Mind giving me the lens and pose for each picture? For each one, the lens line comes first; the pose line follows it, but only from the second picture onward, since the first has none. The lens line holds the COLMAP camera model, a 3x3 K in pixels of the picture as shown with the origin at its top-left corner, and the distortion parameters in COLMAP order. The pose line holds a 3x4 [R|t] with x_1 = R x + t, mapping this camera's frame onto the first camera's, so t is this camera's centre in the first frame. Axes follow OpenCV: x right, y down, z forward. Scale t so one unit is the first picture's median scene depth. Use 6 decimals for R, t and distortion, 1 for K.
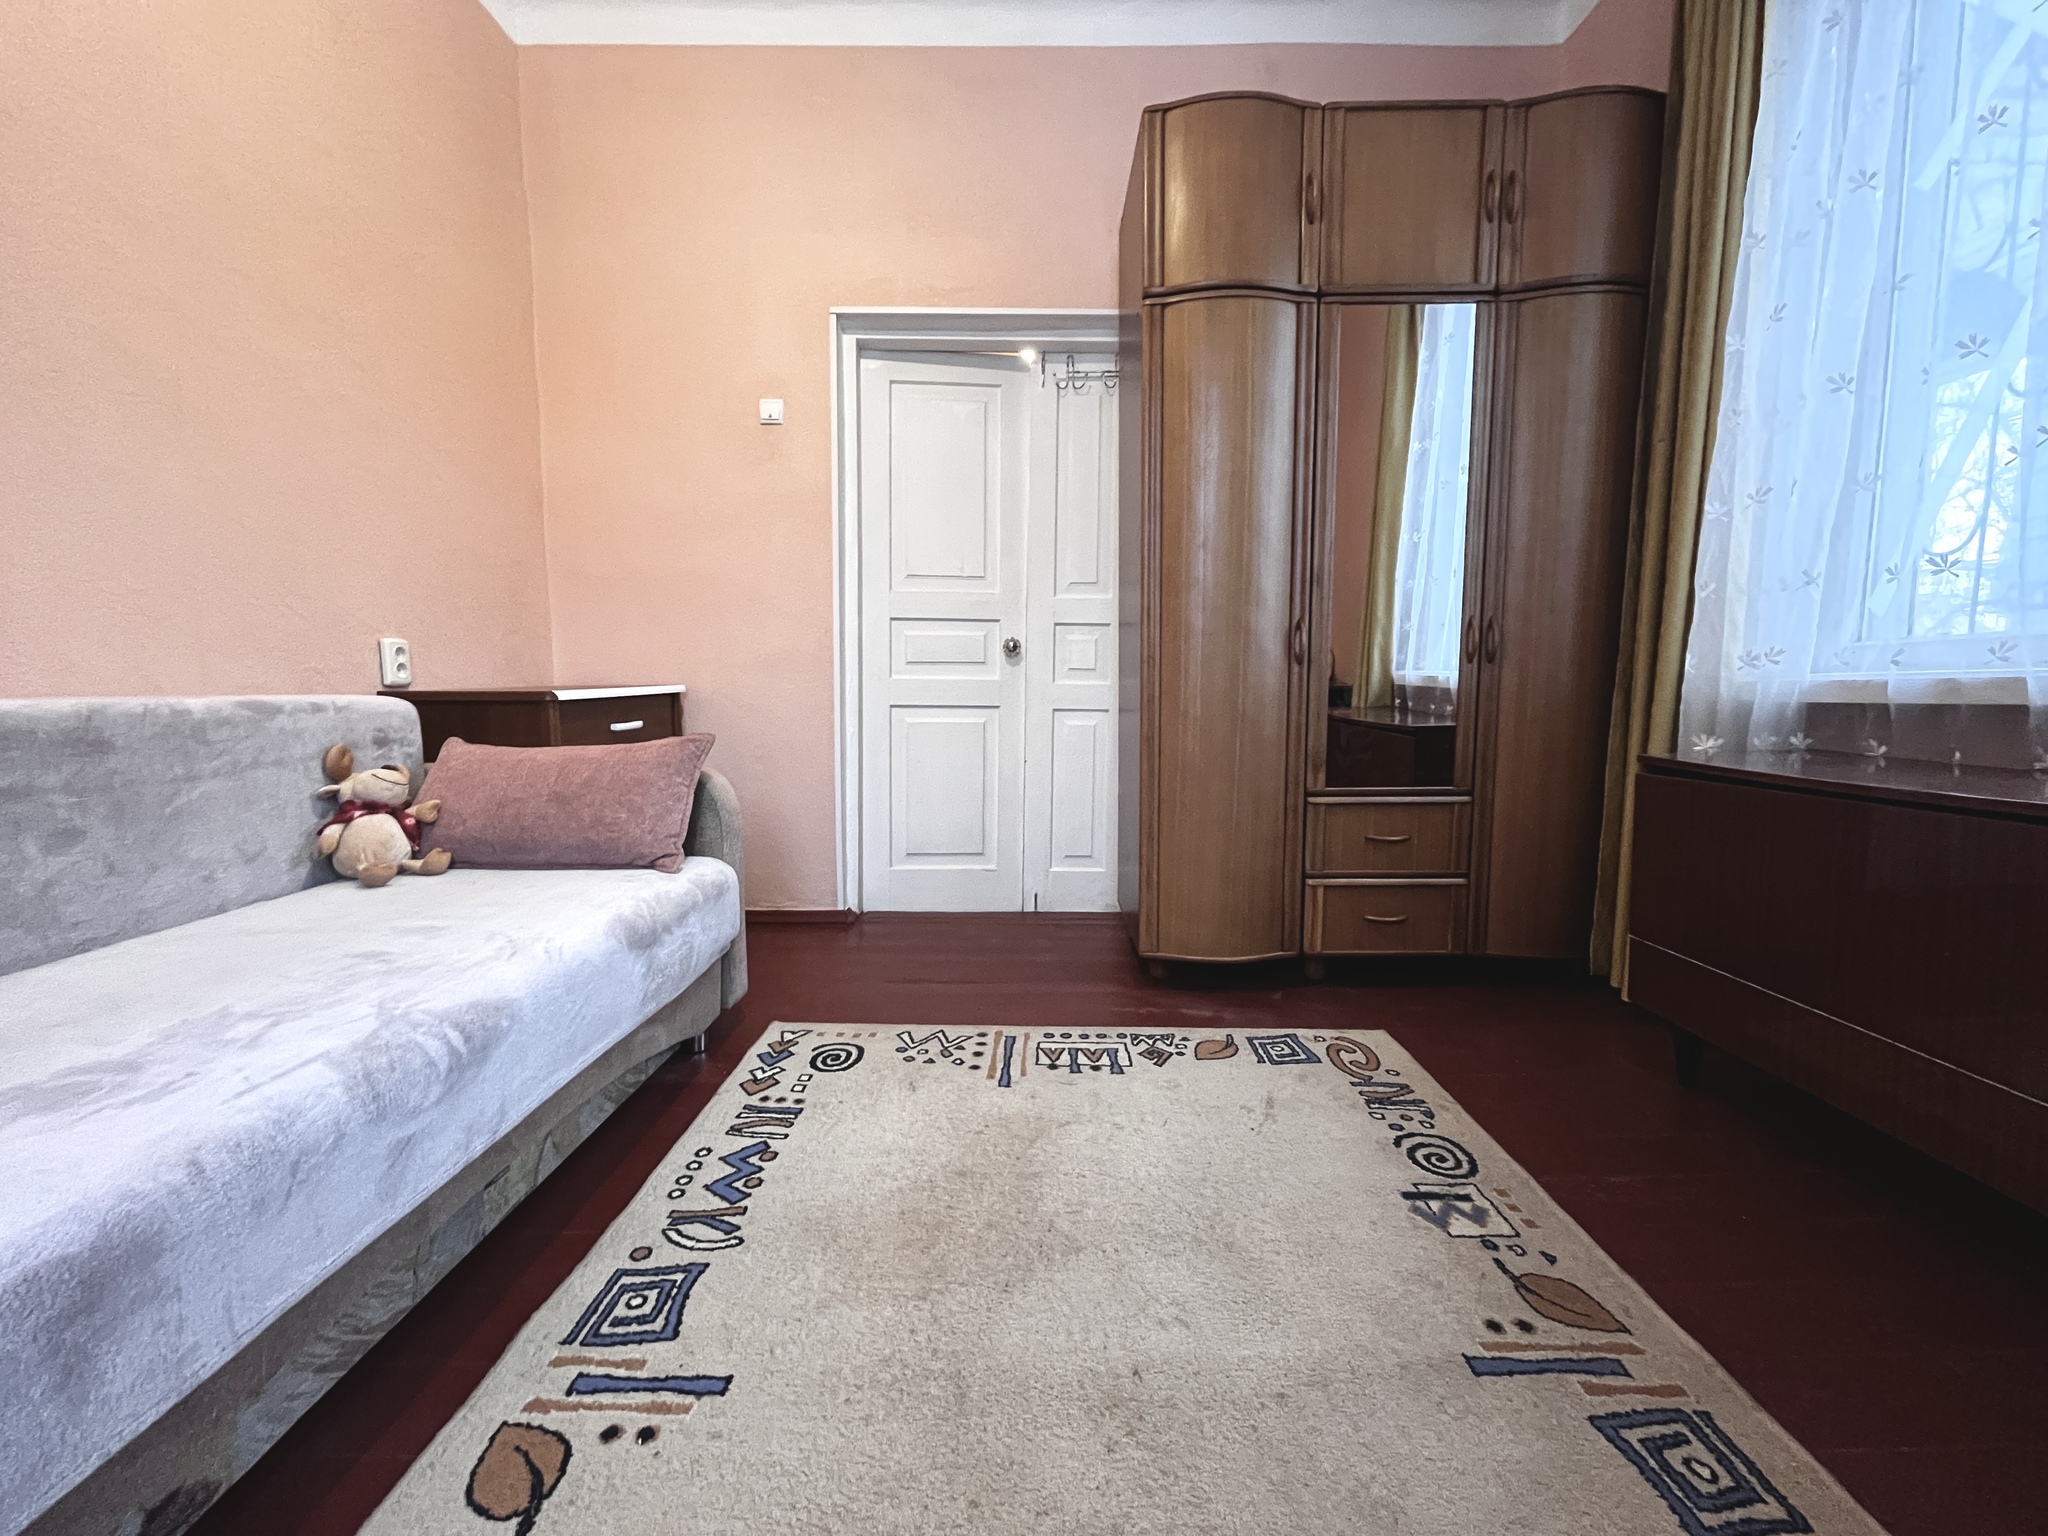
lens RADIAL K [[823.6, 0, 1023.3], [0, 823.6, 756.5], [0, 0, 1]] dist [-0.001813, -0.000063]
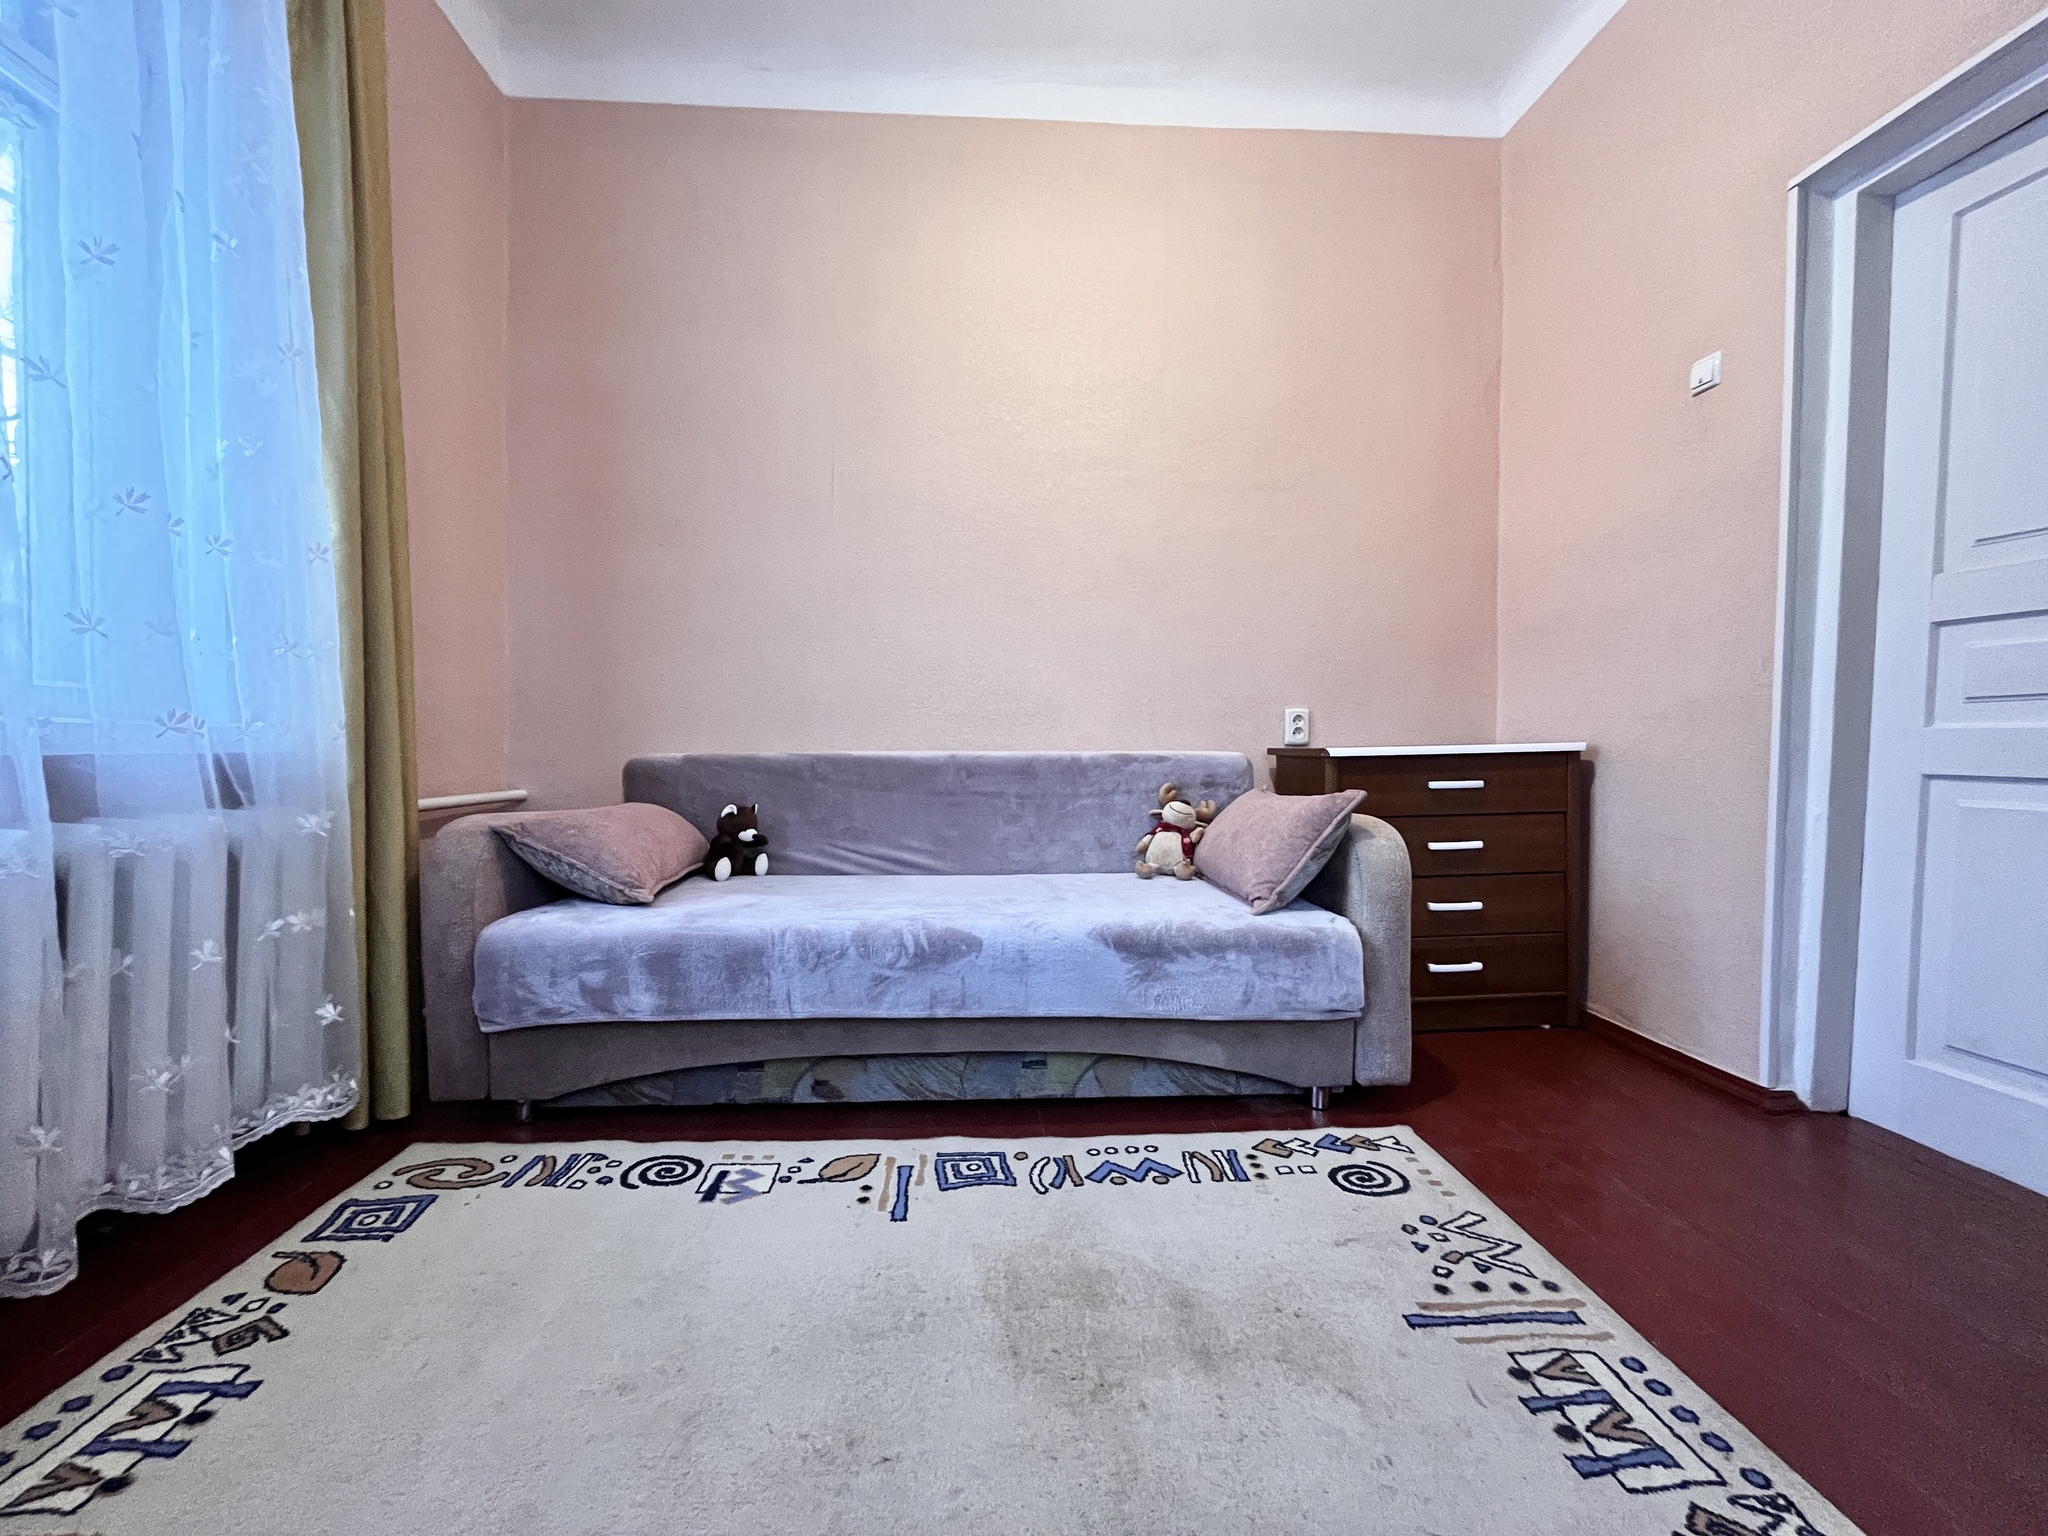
lens RADIAL K [[823.6, 0, 1023.3], [0, 823.6, 756.5], [0, 0, 1]] dist [-0.001813, -0.000063]
pose [[0.082143, 0.008489, -0.996584, 0.672442], [-0.082229, 0.996612, 0.001712, -0.046254], [0.993222, 0.081807, 0.082563, 0.626689]]
